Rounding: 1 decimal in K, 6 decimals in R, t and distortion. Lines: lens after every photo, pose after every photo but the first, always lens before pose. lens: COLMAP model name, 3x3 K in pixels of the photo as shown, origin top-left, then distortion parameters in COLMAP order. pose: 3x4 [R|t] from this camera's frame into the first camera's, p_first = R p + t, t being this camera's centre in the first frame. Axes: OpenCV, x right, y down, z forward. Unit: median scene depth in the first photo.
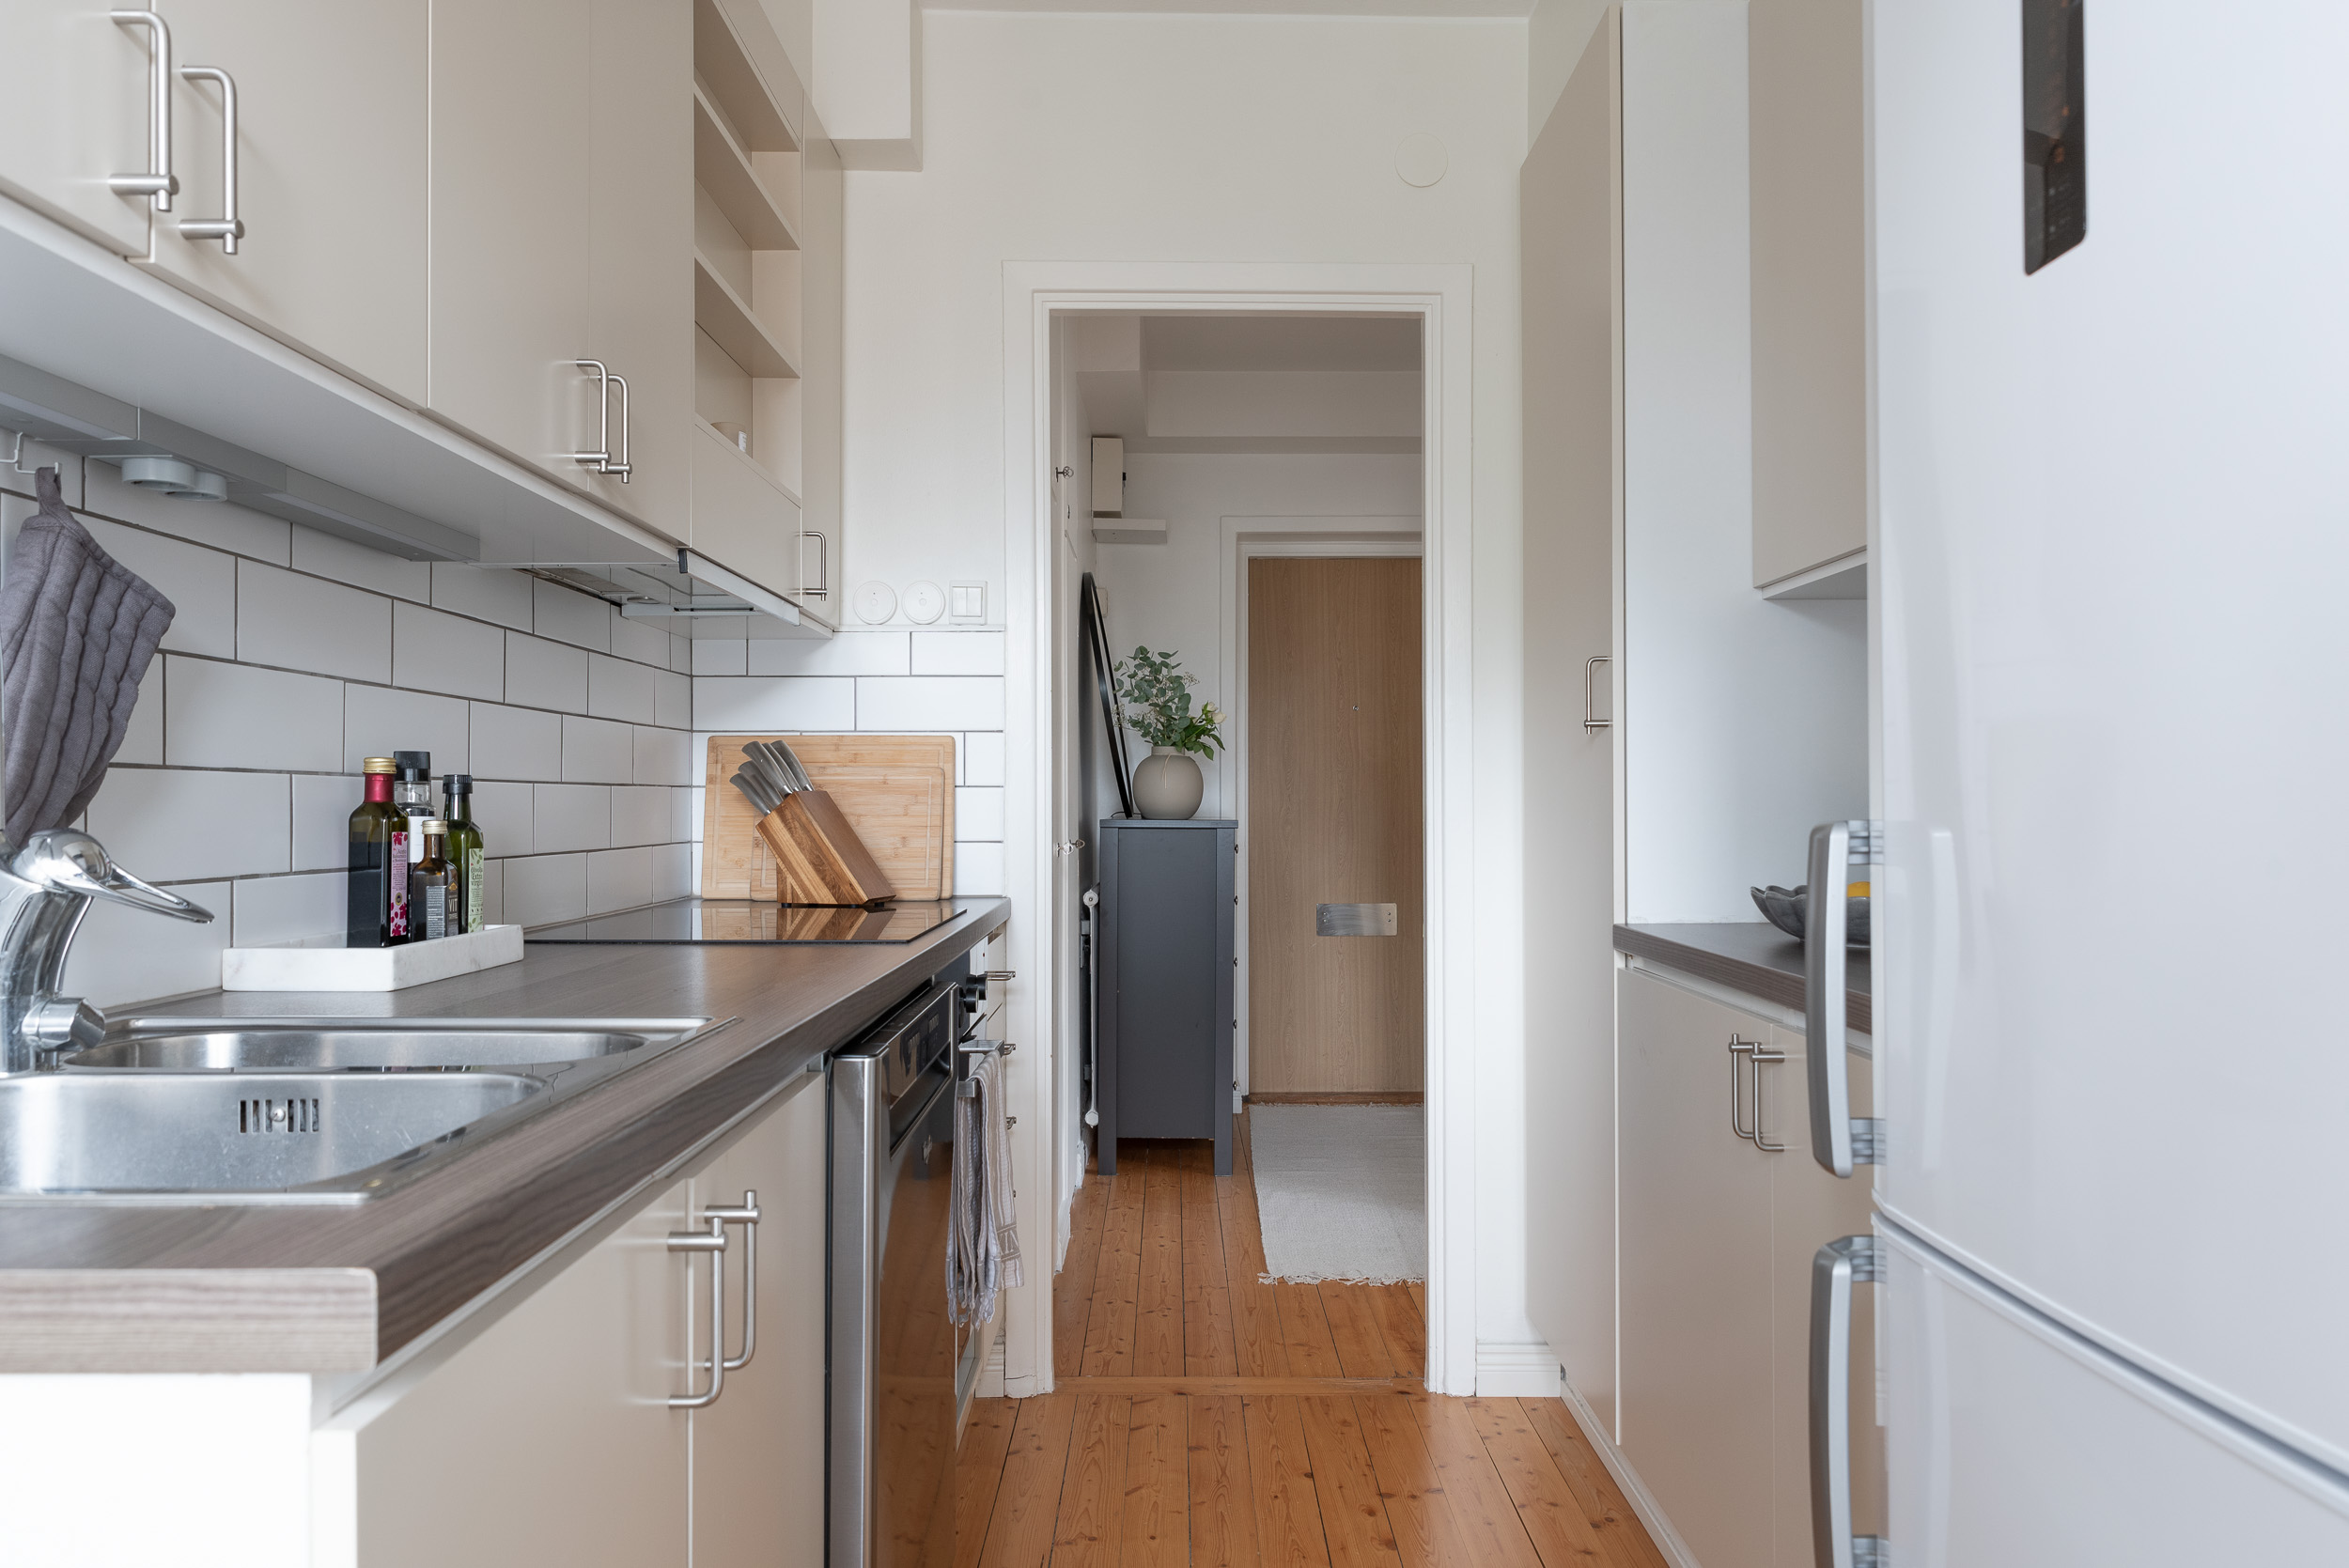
lens RADIAL K [[1573.3, 0, 1179.0], [0, 1573.3, 790.9], [0, 0, 1]] dist [0.007265, -0.000794]
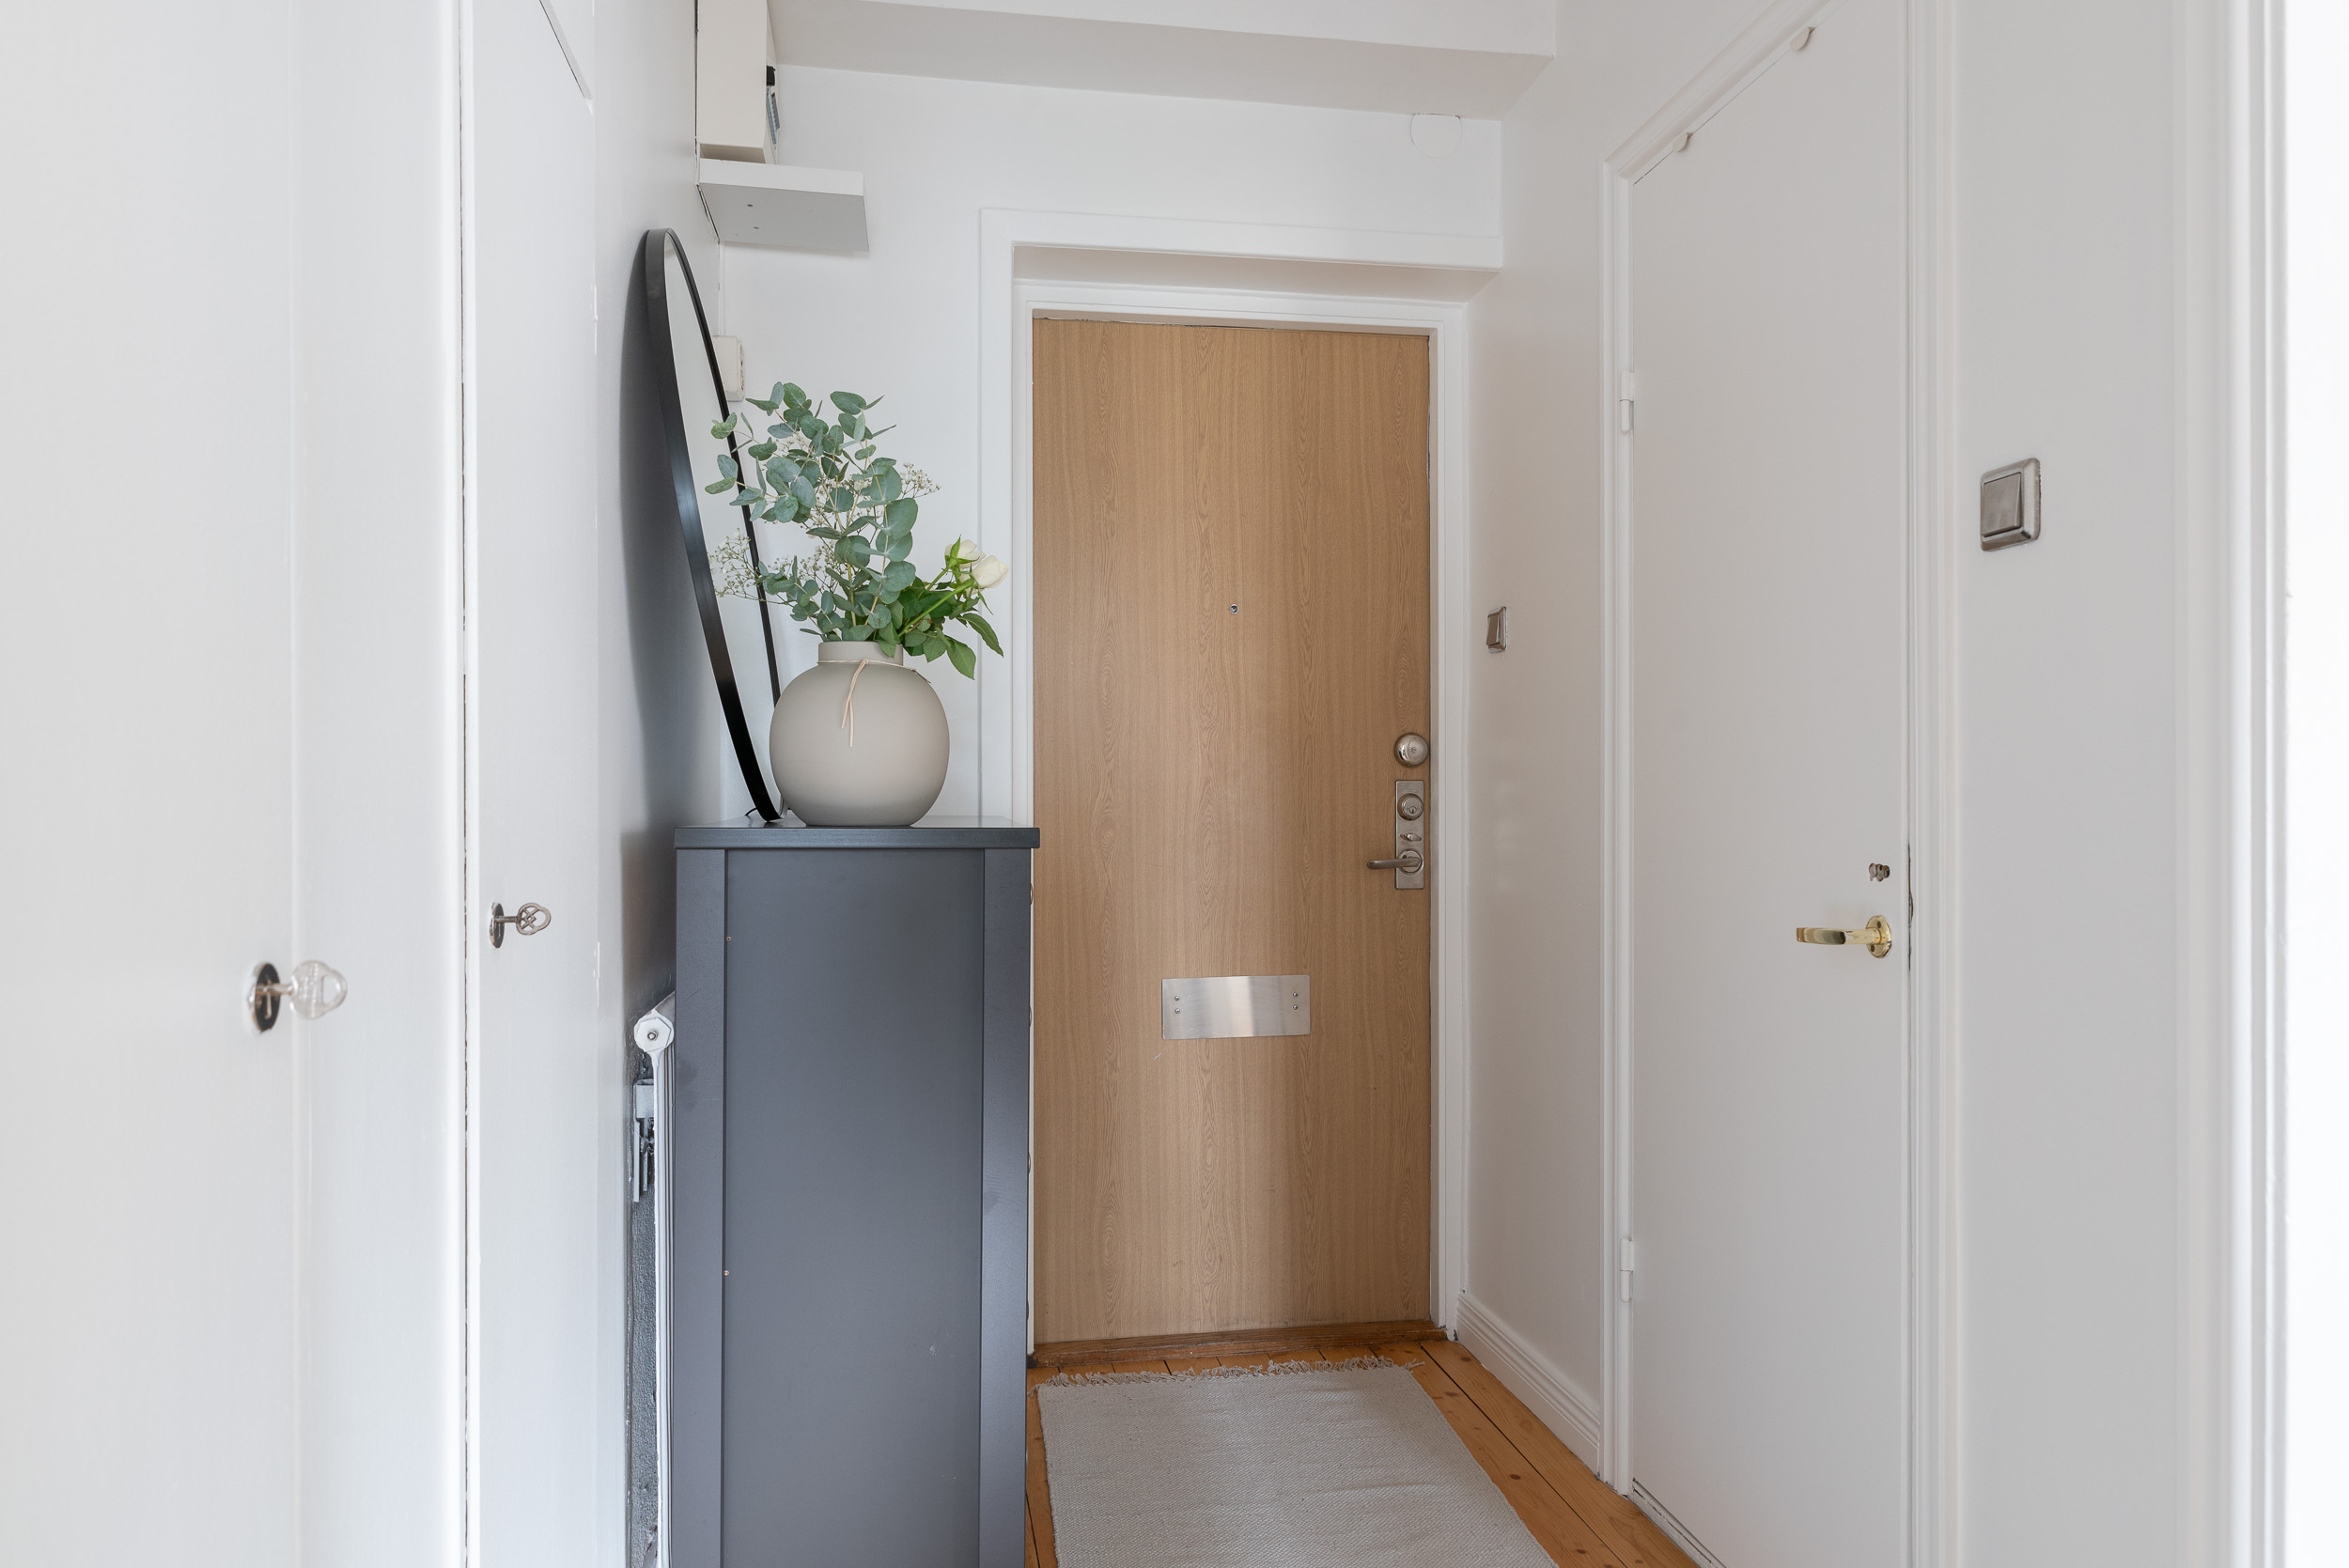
lens RADIAL K [[1573.3, 0, 1179.0], [0, 1573.3, 790.9], [0, 0, 1]] dist [0.007265, -0.000794]
pose [[0.985884, -0.002248, 0.167414, 0.006201], [0.001384, 0.999985, 0.005281, 0.007950], [-0.167424, -0.004975, 0.985873, 0.639632]]
